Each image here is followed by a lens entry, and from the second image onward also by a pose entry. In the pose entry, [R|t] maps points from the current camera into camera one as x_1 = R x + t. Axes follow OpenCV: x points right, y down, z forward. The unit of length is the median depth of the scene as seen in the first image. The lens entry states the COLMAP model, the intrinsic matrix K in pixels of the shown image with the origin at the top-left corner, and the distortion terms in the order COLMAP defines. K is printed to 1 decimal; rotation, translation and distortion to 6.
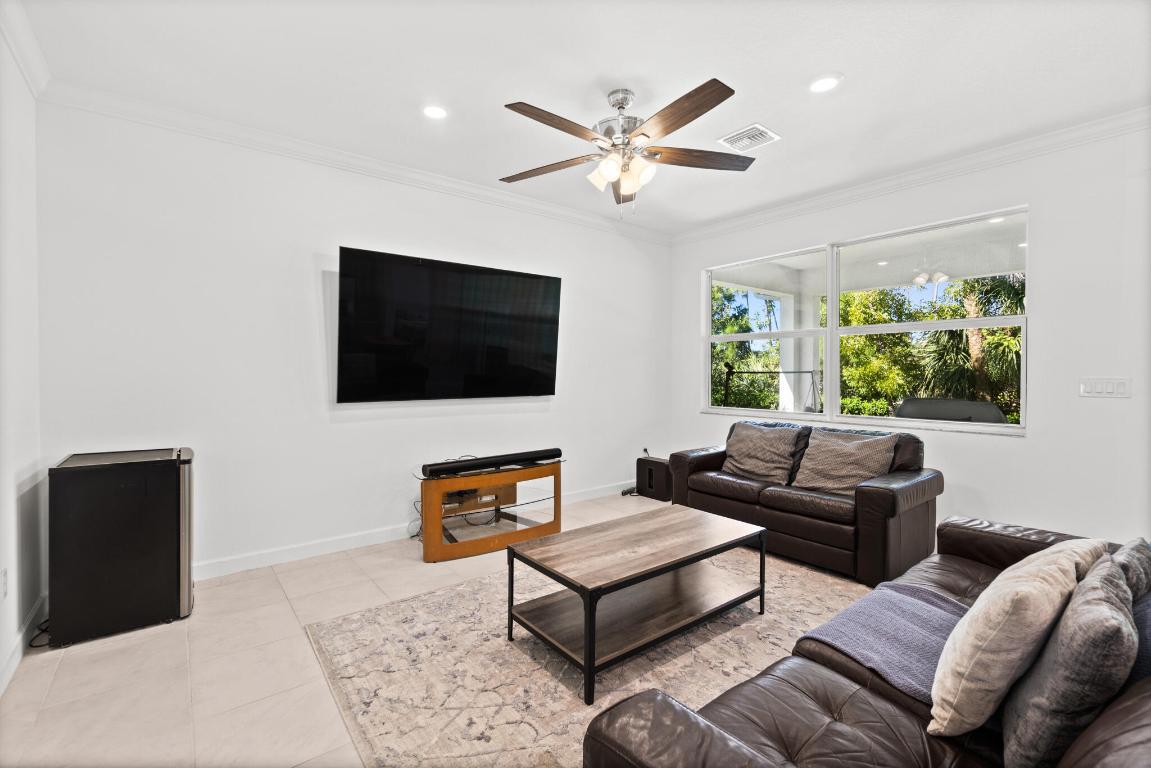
lens RADIAL K [[498.5, 0, 566.2], [0, 498.5, 377.9], [0, 0, 1]] dist [-0.005188, 0.000220]
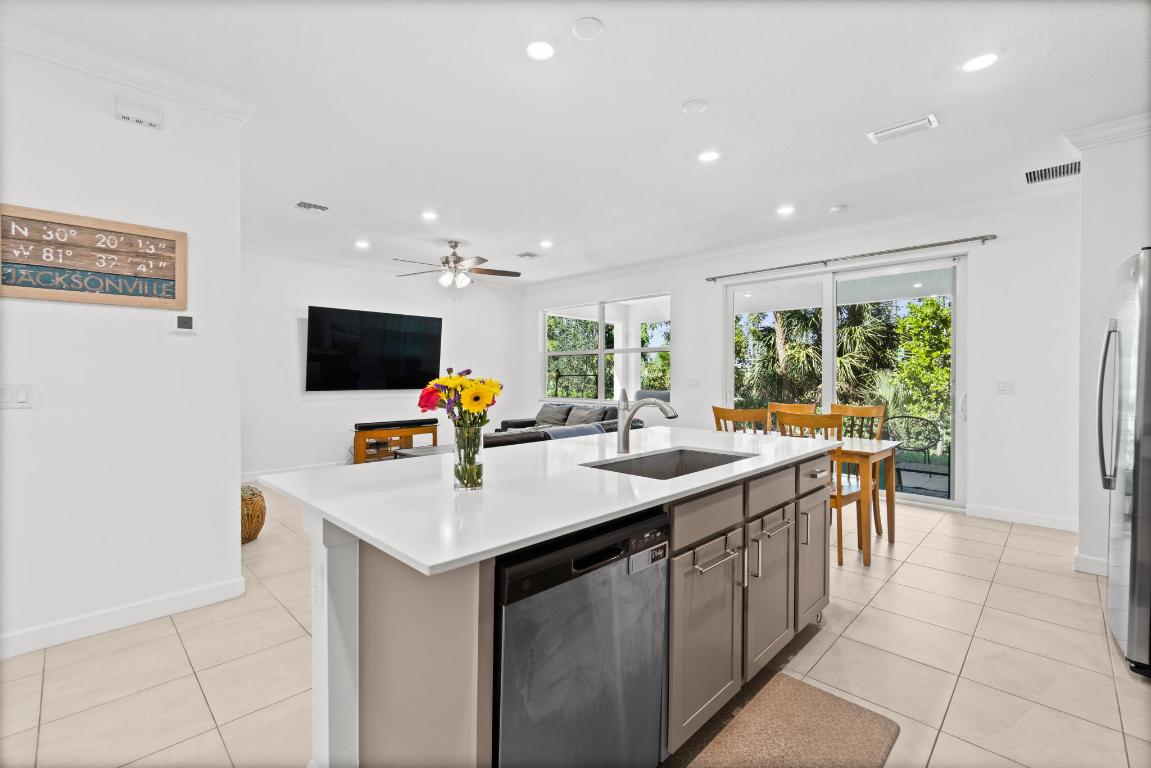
lens RADIAL K [[498.5, 0, 563.9], [0, 498.5, 378.0], [0, 0, 1]] dist [-0.005188, 0.000220]
pose [[0.992899, 0.002930, 0.118921, 0.258434], [-0.002021, 0.999968, -0.007765, 0.015060], [-0.118940, 0.007469, 0.992873, -0.920545]]
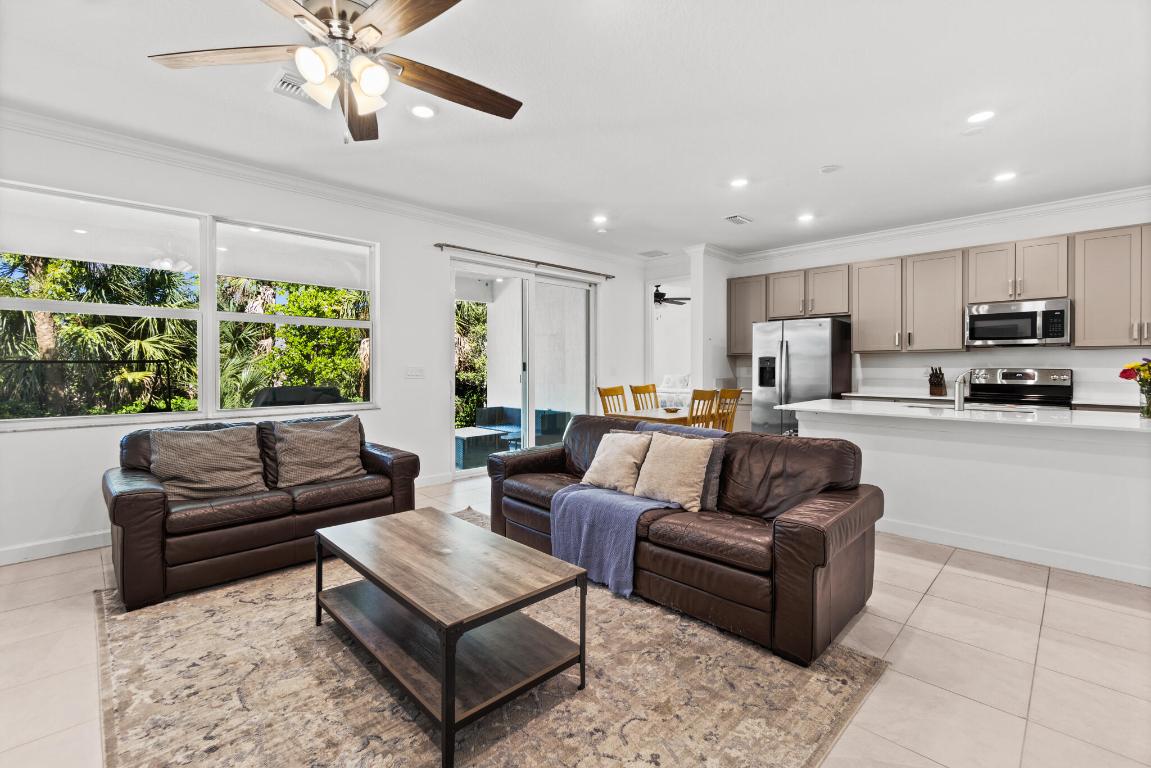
lens RADIAL K [[498.5, 0, 570.3], [0, 498.5, 368.2], [0, 0, 1]] dist [-0.005188, 0.000220]
pose [[-0.113028, -0.001914, 0.993590, -0.508850], [0.011231, 0.999932, 0.003204, 0.005403], [-0.993528, 0.011521, -0.112998, 0.609153]]
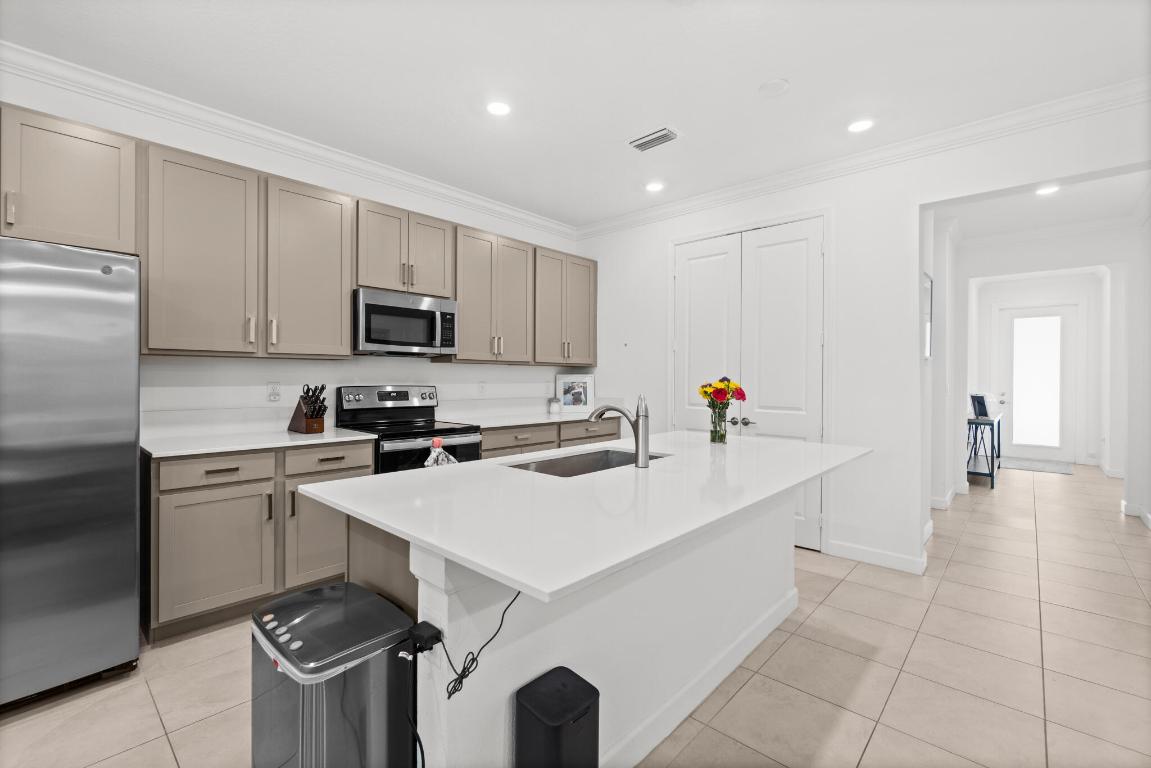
lens RADIAL K [[498.5, 0, 565.0], [0, 498.5, 377.9], [0, 0, 1]] dist [-0.005188, 0.000220]
pose [[-0.987725, -0.002147, -0.156191, 0.582547], [-0.004184, 0.999910, 0.012713, -0.006115], [0.156150, 0.013210, -0.987645, 0.263413]]
